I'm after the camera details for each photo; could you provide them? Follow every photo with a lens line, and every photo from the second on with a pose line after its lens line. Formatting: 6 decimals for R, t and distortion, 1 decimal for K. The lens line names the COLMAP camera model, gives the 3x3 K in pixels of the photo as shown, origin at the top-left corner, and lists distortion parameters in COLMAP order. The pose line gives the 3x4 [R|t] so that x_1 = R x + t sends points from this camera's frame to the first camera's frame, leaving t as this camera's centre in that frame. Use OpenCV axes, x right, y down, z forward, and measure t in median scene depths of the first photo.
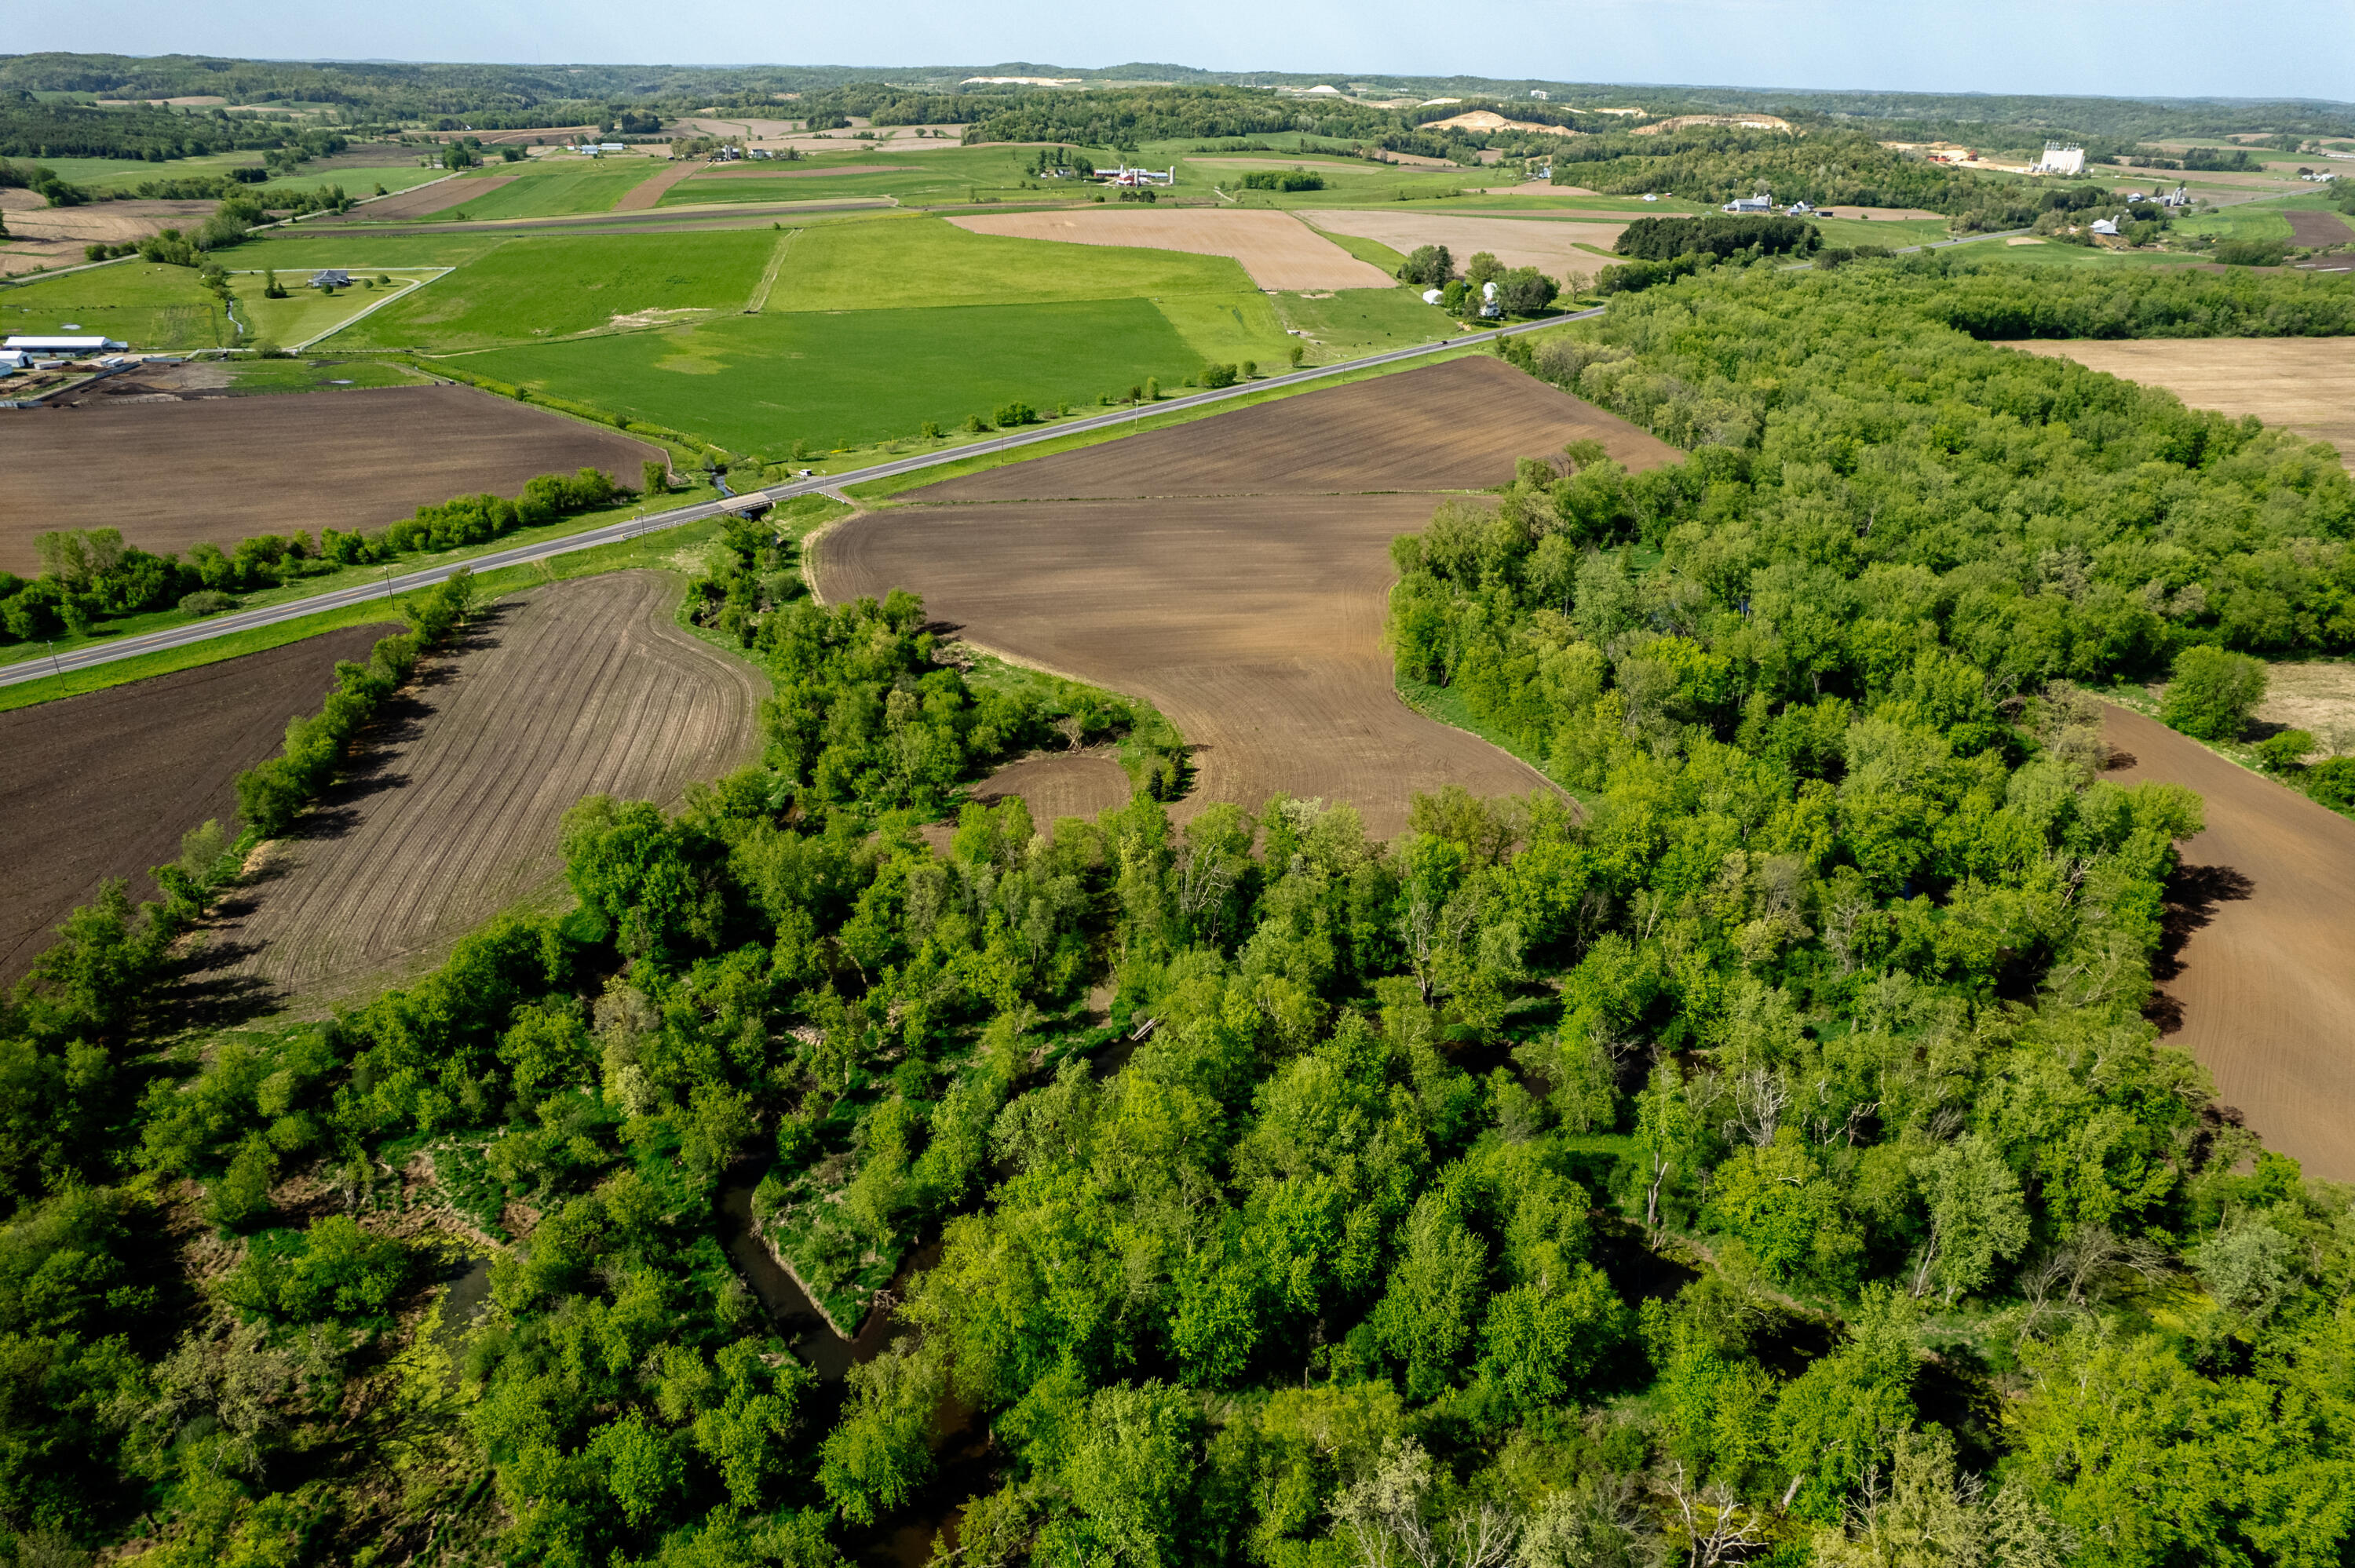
lens RADIAL K [[1510.5, 0, 1173.6], [0, 1510.5, 791.3], [0, 0, 1]] dist [-0.088482, 0.078672]
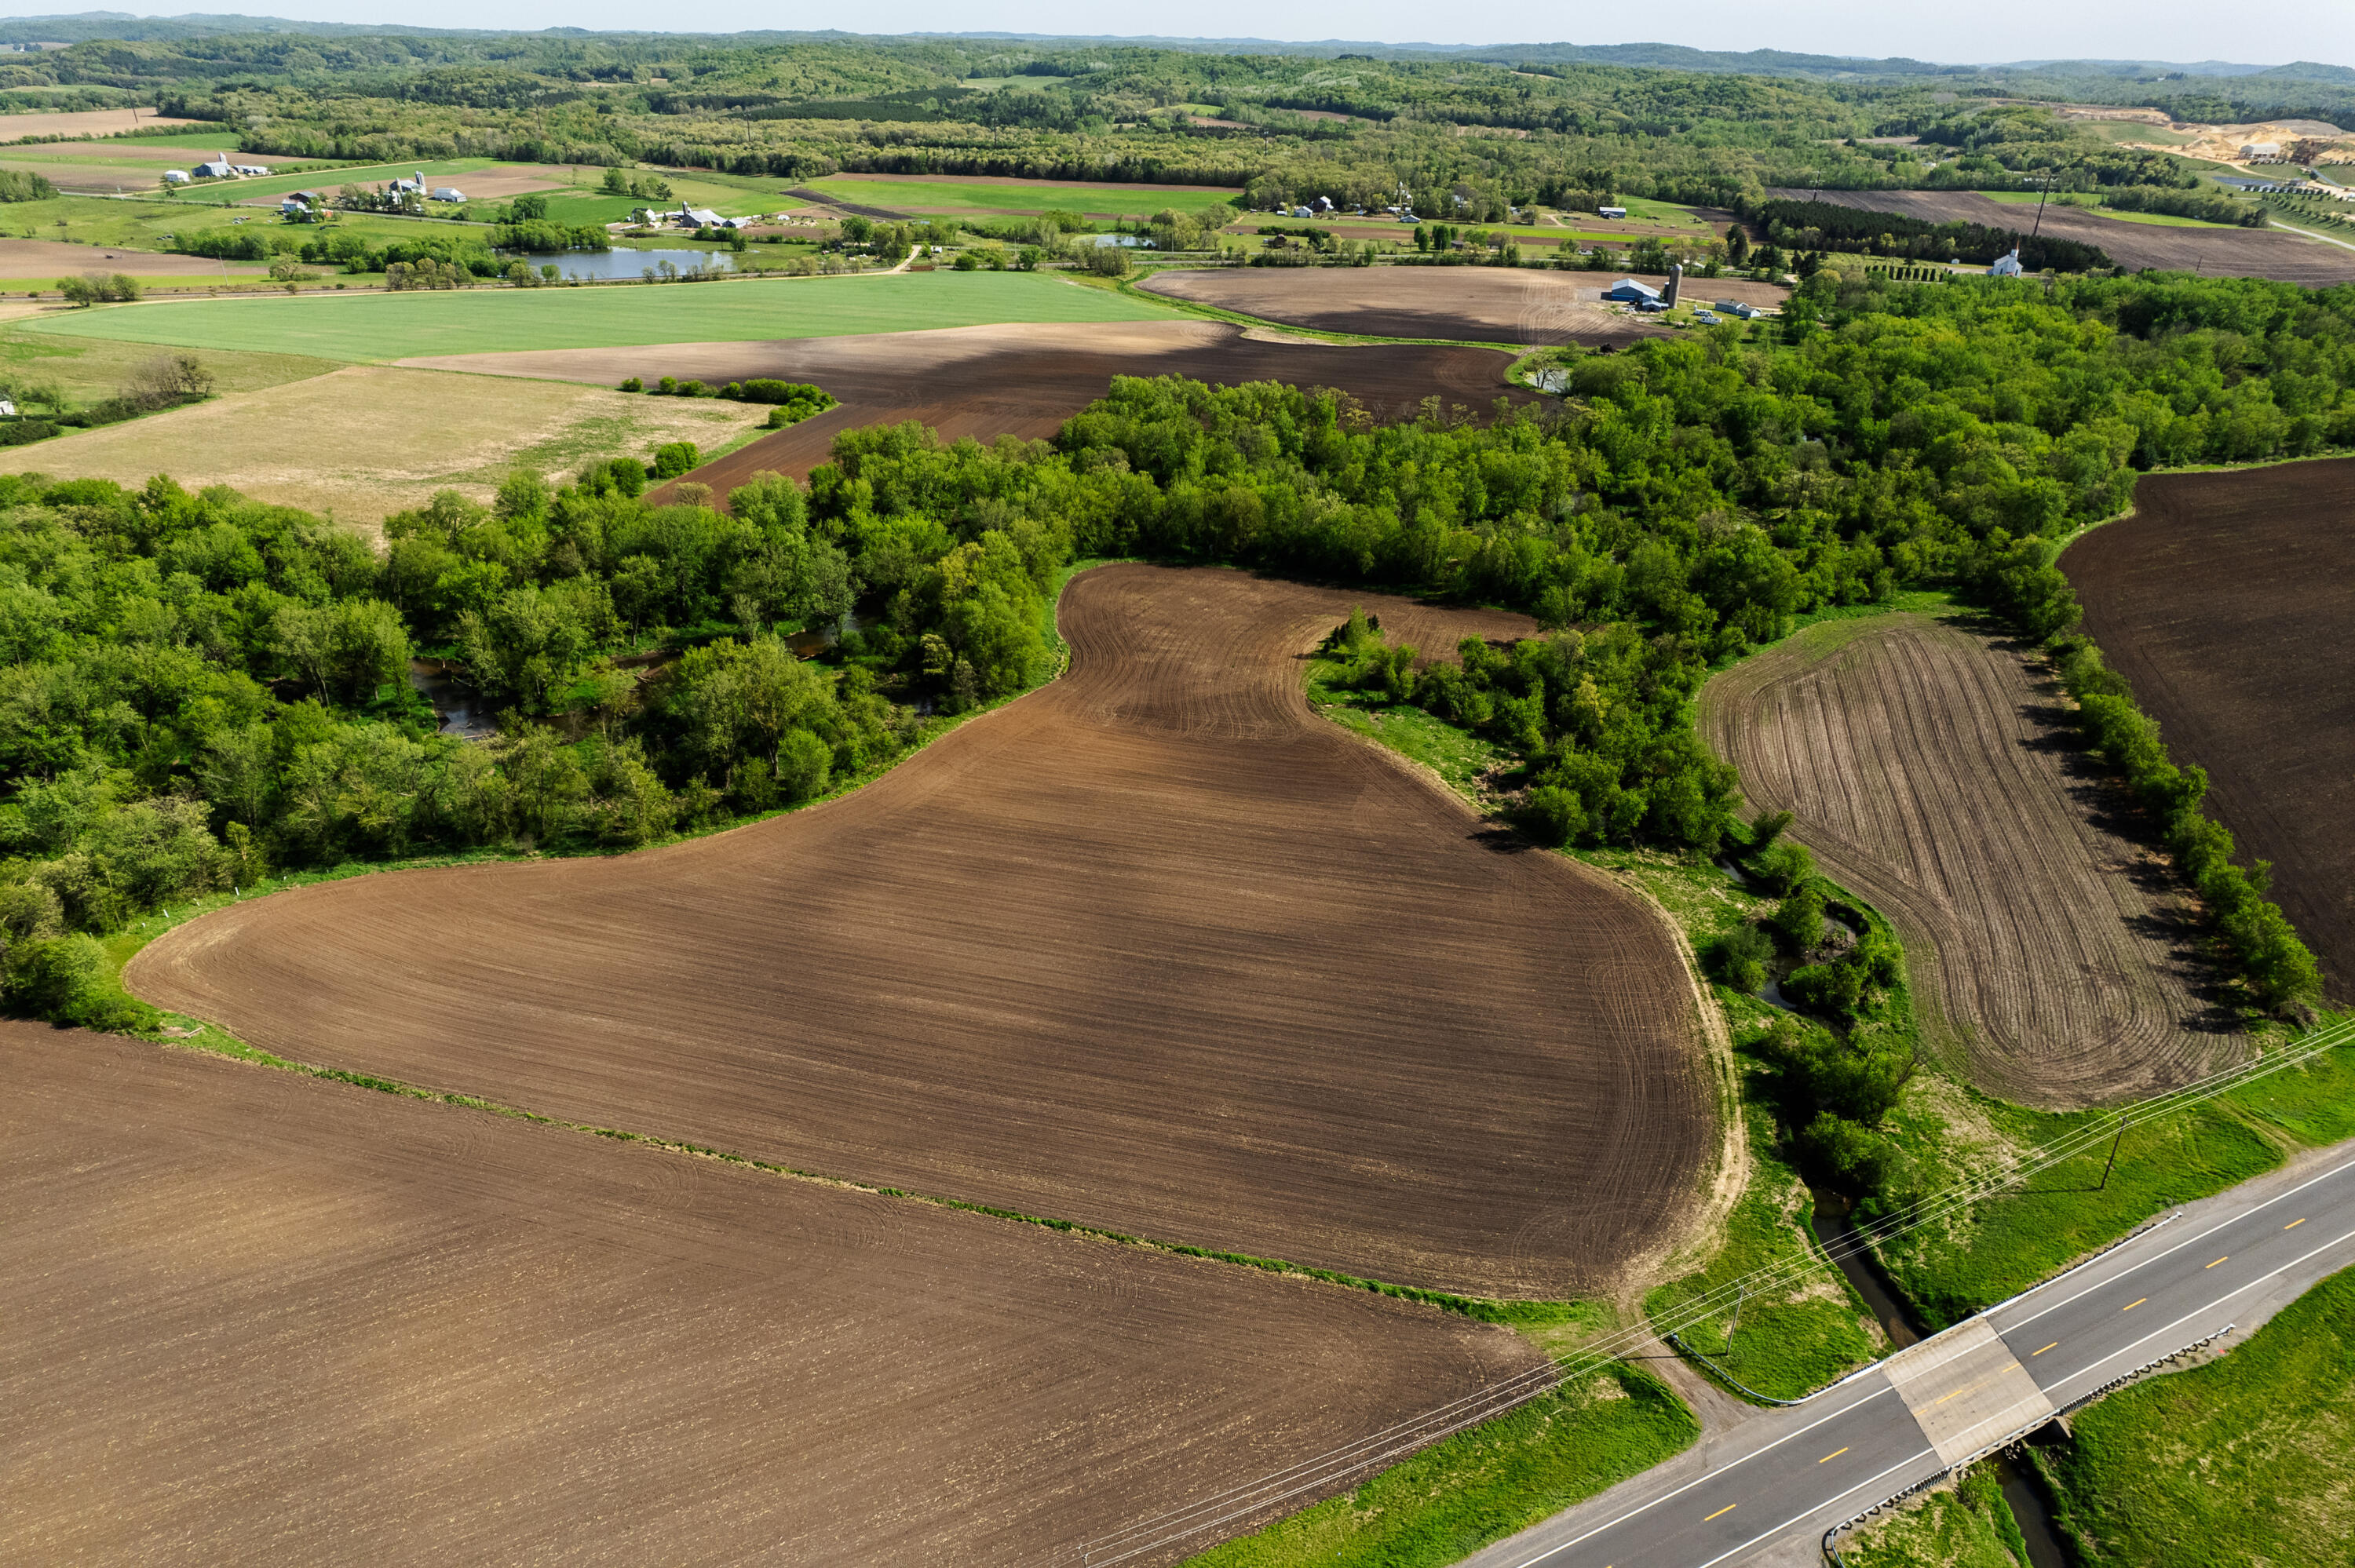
lens RADIAL K [[1481.1, 0, 1167.5], [0, 1481.1, 841.5], [0, 0, 1]] dist [-0.087039, 0.075594]
pose [[-0.910606, -0.227730, 0.344872, -0.372647], [0.150202, 0.595051, 0.789528, -1.022664], [-0.385015, 0.770749, -0.507651, 2.086368]]
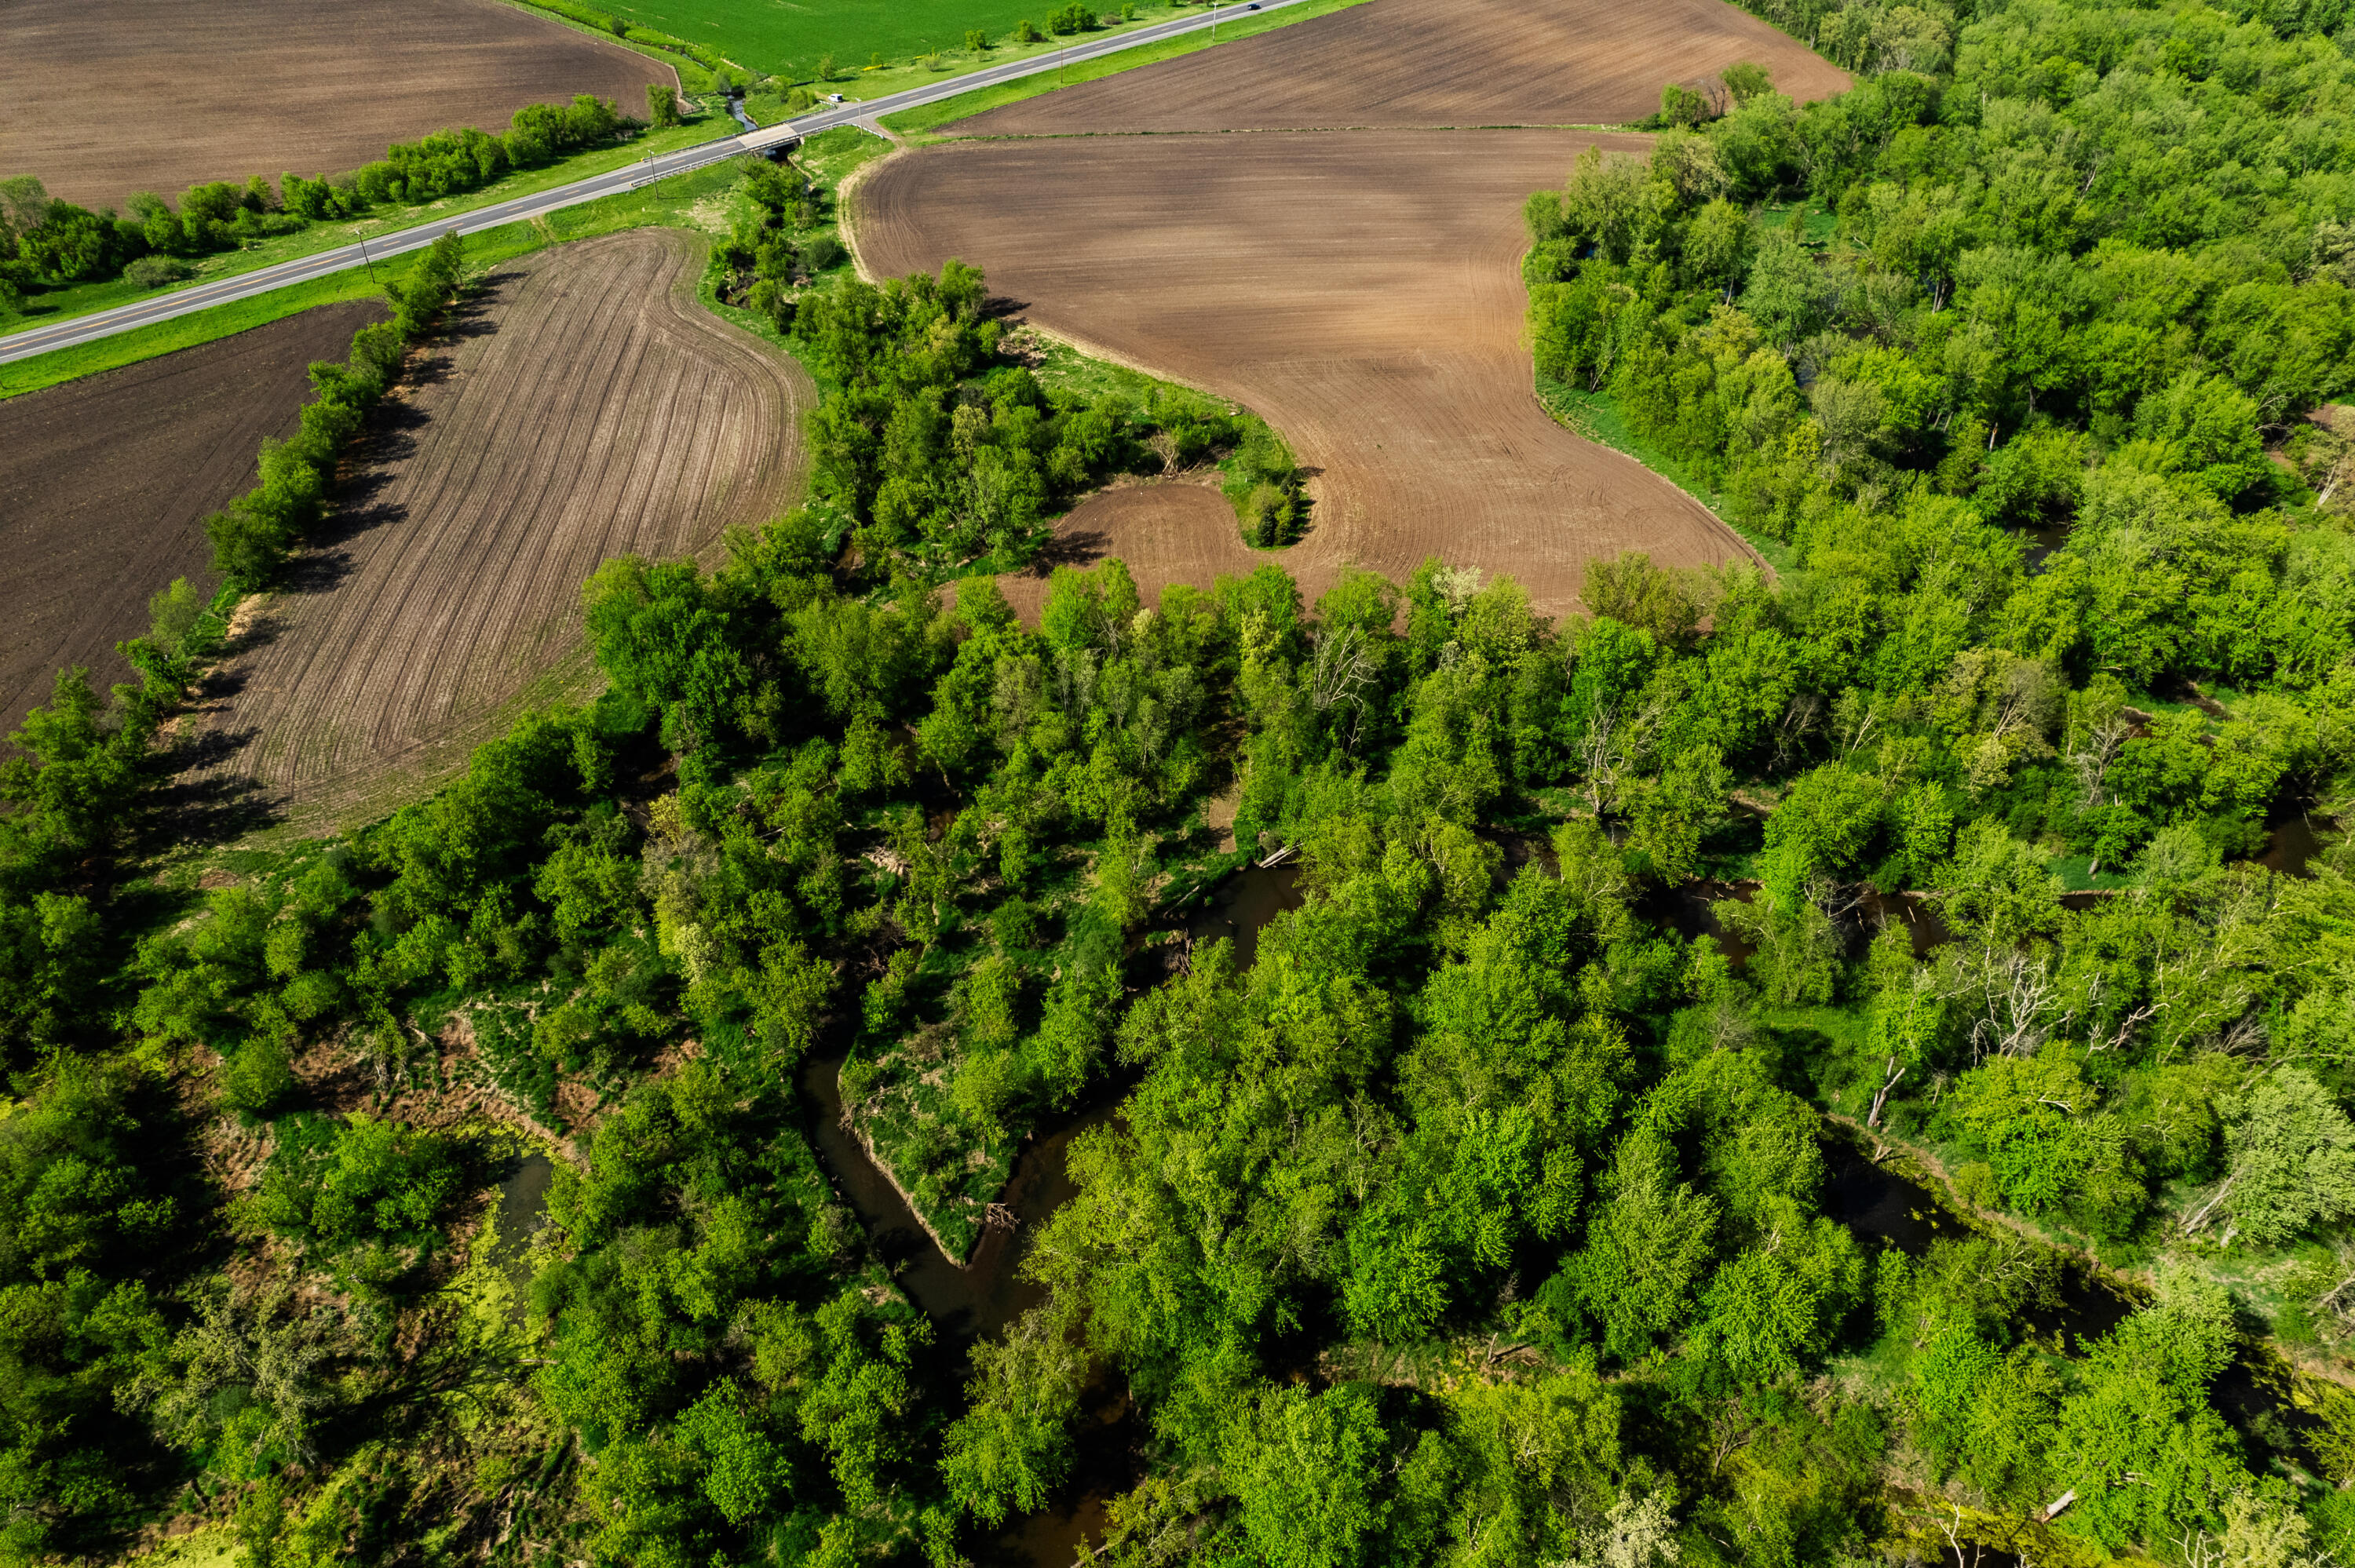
lens RADIAL K [[1510.5, 0, 1173.6], [0, 1510.5, 791.3], [0, 0, 1]] dist [-0.088482, 0.078672]
pose [[0.999670, 0.015766, -0.020276, -0.052604], [-0.010171, 0.967896, 0.251145, -0.081827], [0.023584, -0.250856, 0.967737, 0.146818]]
